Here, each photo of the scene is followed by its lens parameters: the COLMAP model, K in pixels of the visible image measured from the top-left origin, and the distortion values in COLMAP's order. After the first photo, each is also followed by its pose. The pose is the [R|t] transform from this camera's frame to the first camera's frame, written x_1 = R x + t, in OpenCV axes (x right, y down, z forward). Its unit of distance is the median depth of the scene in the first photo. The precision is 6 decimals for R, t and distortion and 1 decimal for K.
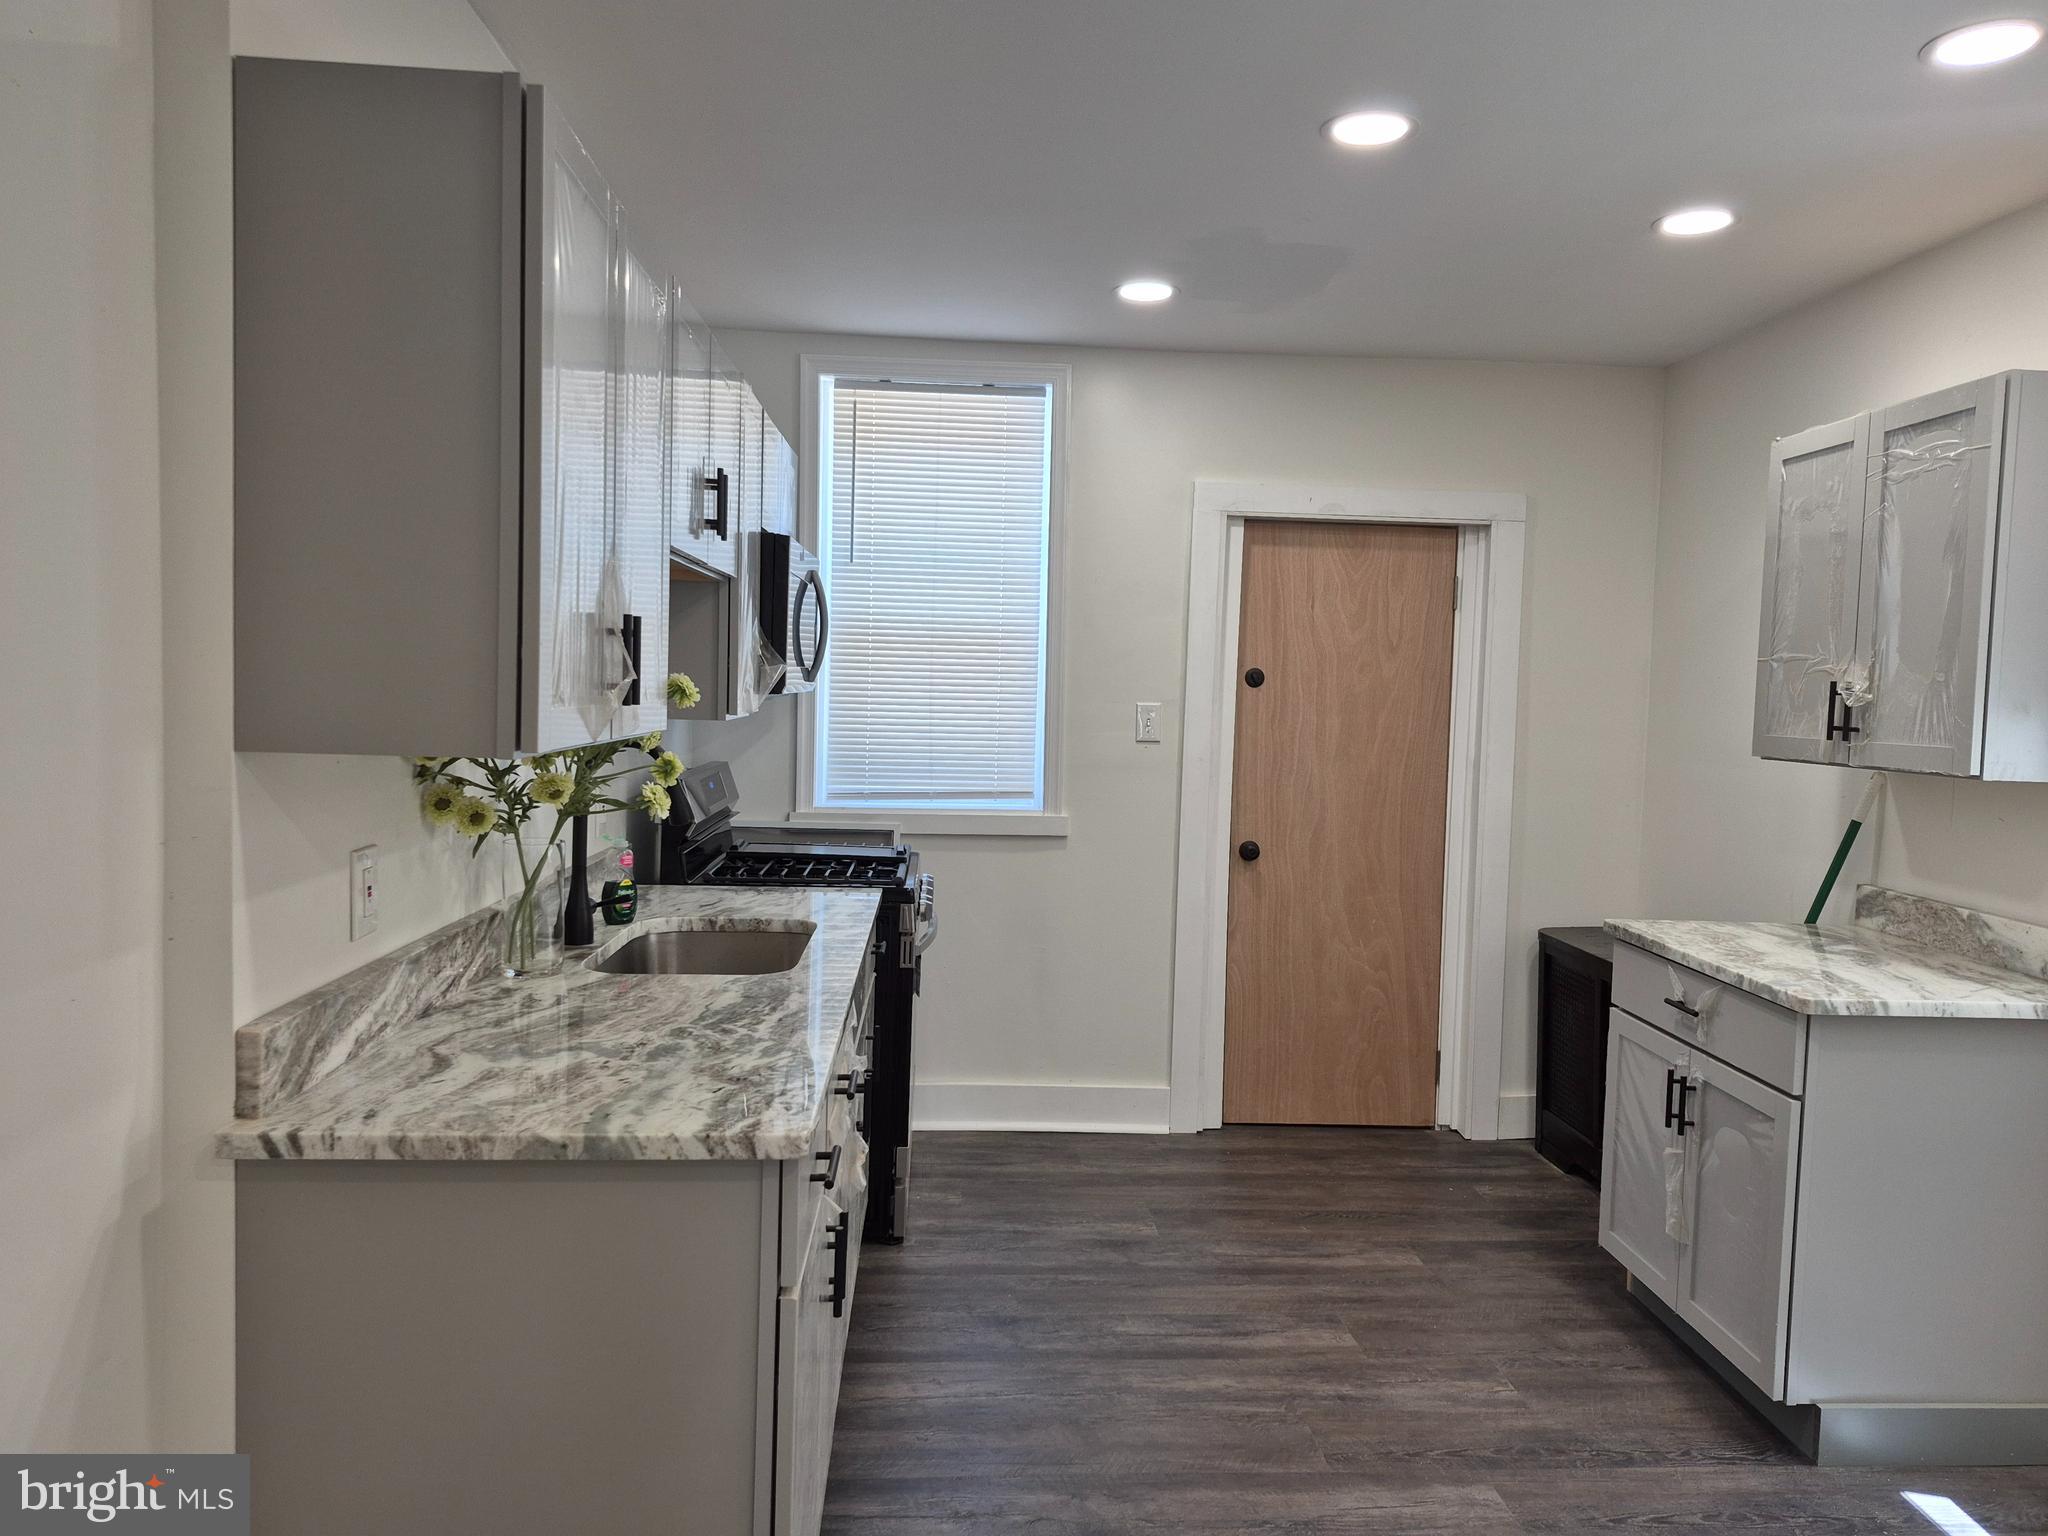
lens RADIAL K [[1351.7, 0, 1029.8], [0, 1351.7, 727.7], [0, 0, 1]] dist [0.001567, -0.002578]
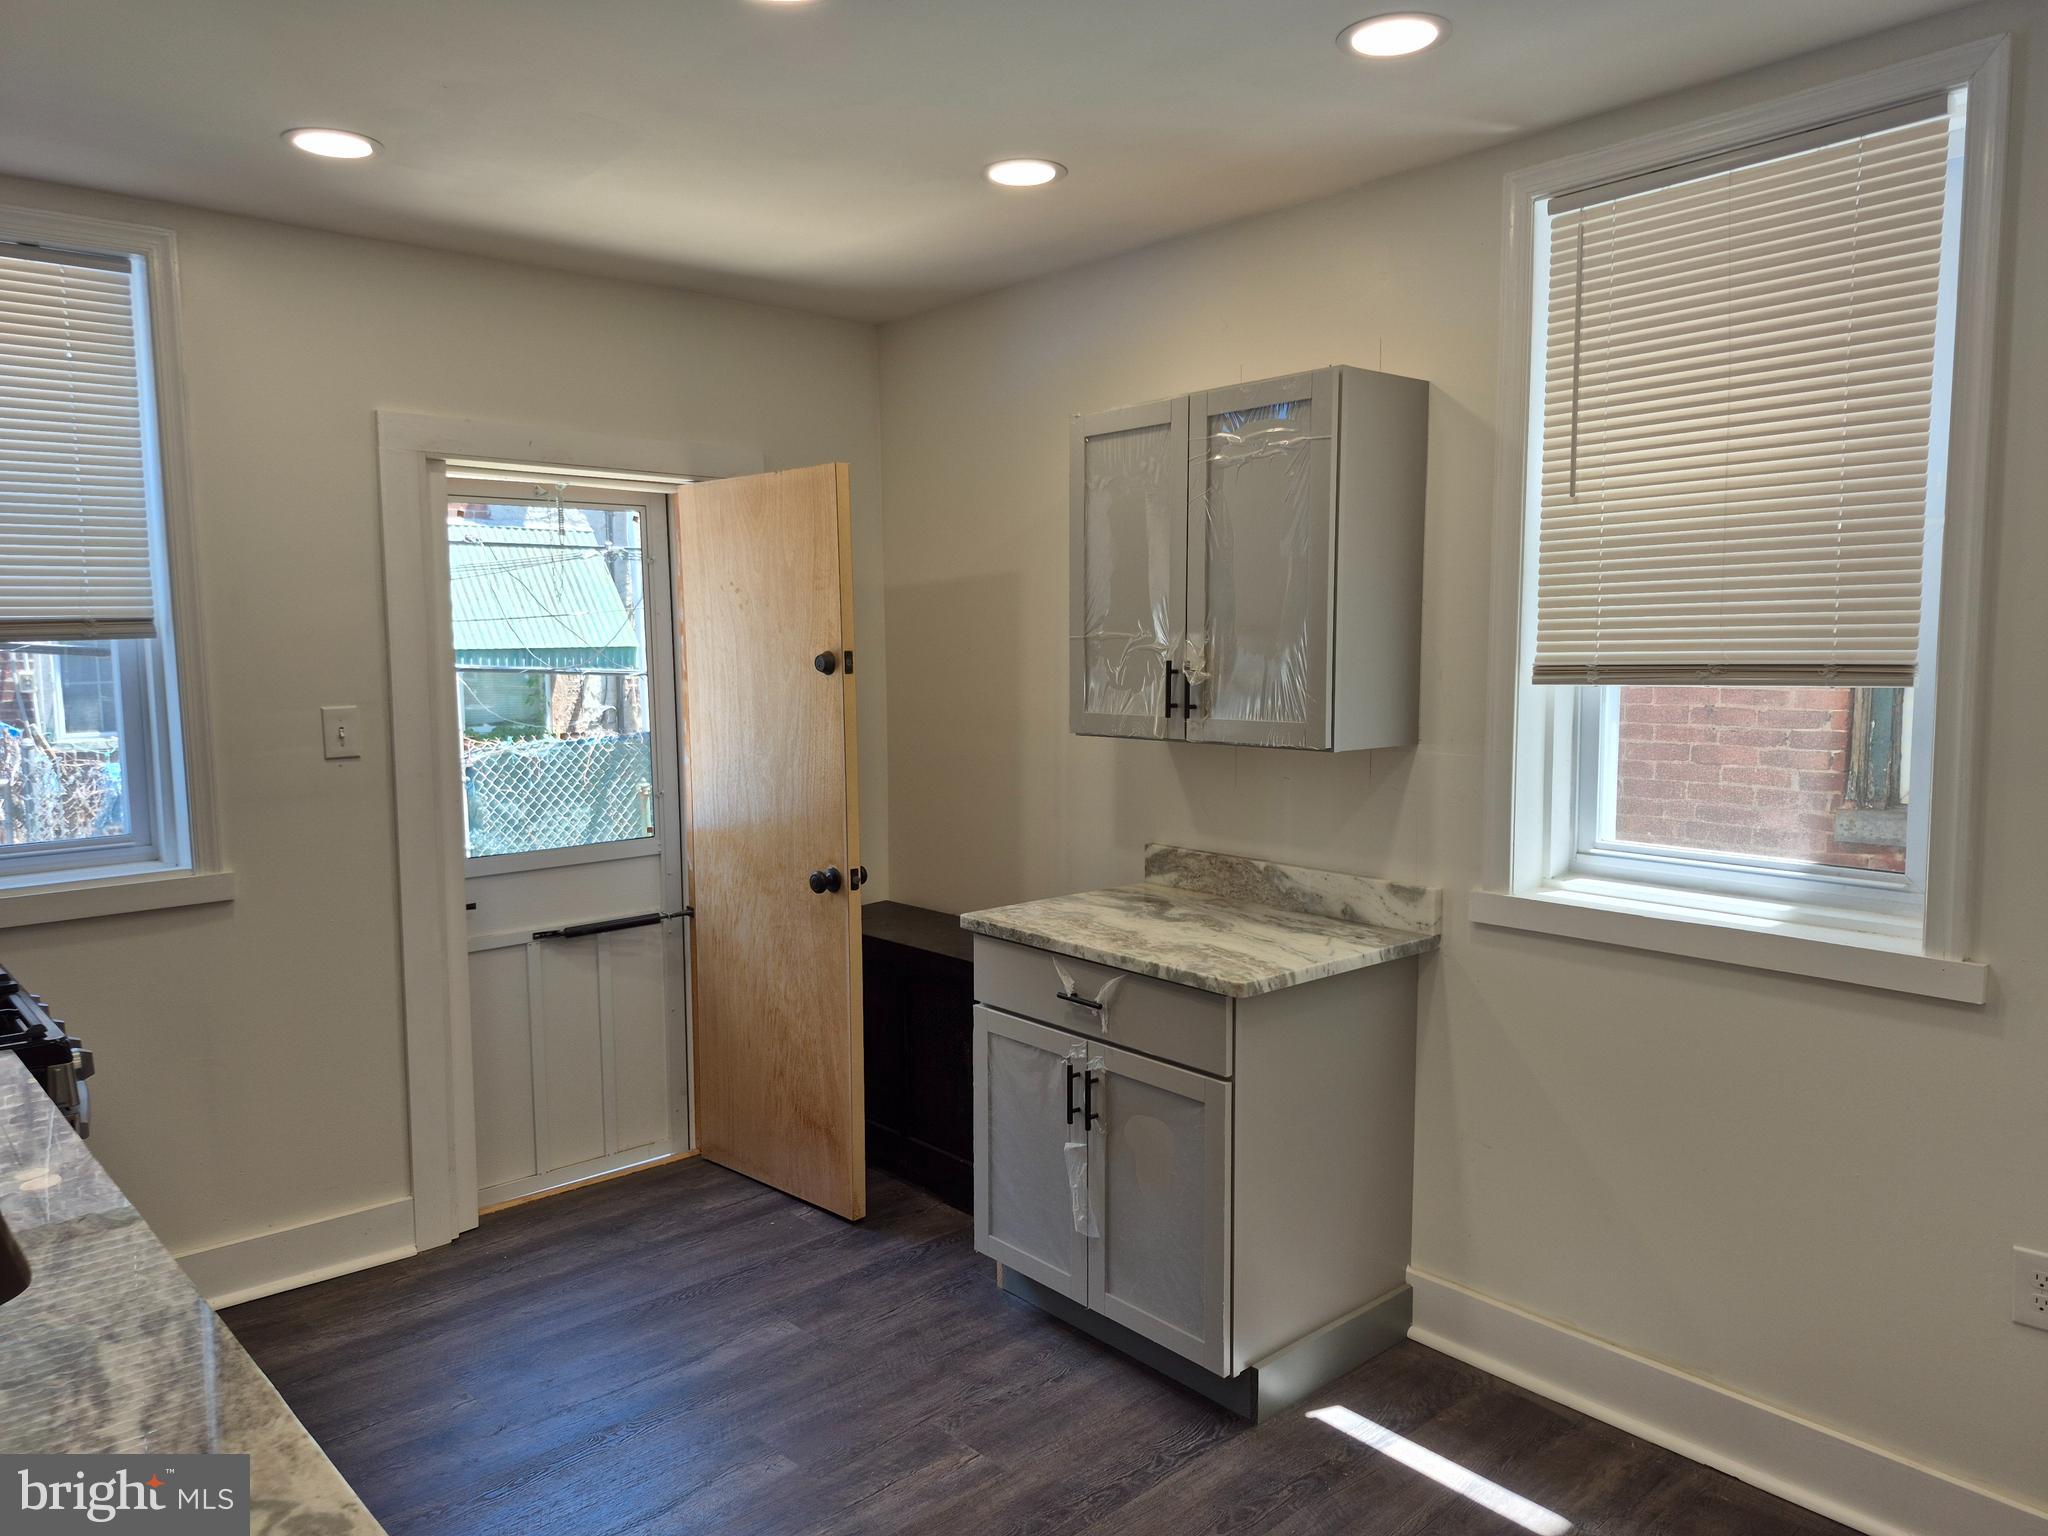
lens RADIAL K [[1399.7, 0, 1024.0], [0, 1399.7, 768.0], [0, 0, 1]] dist [0.112732, -0.145831]
pose [[0.790548, -0.091378, 0.605544, -0.151277], [0.052743, 0.995290, 0.081335, -0.046373], [-0.610124, -0.032361, 0.791645, 0.223705]]
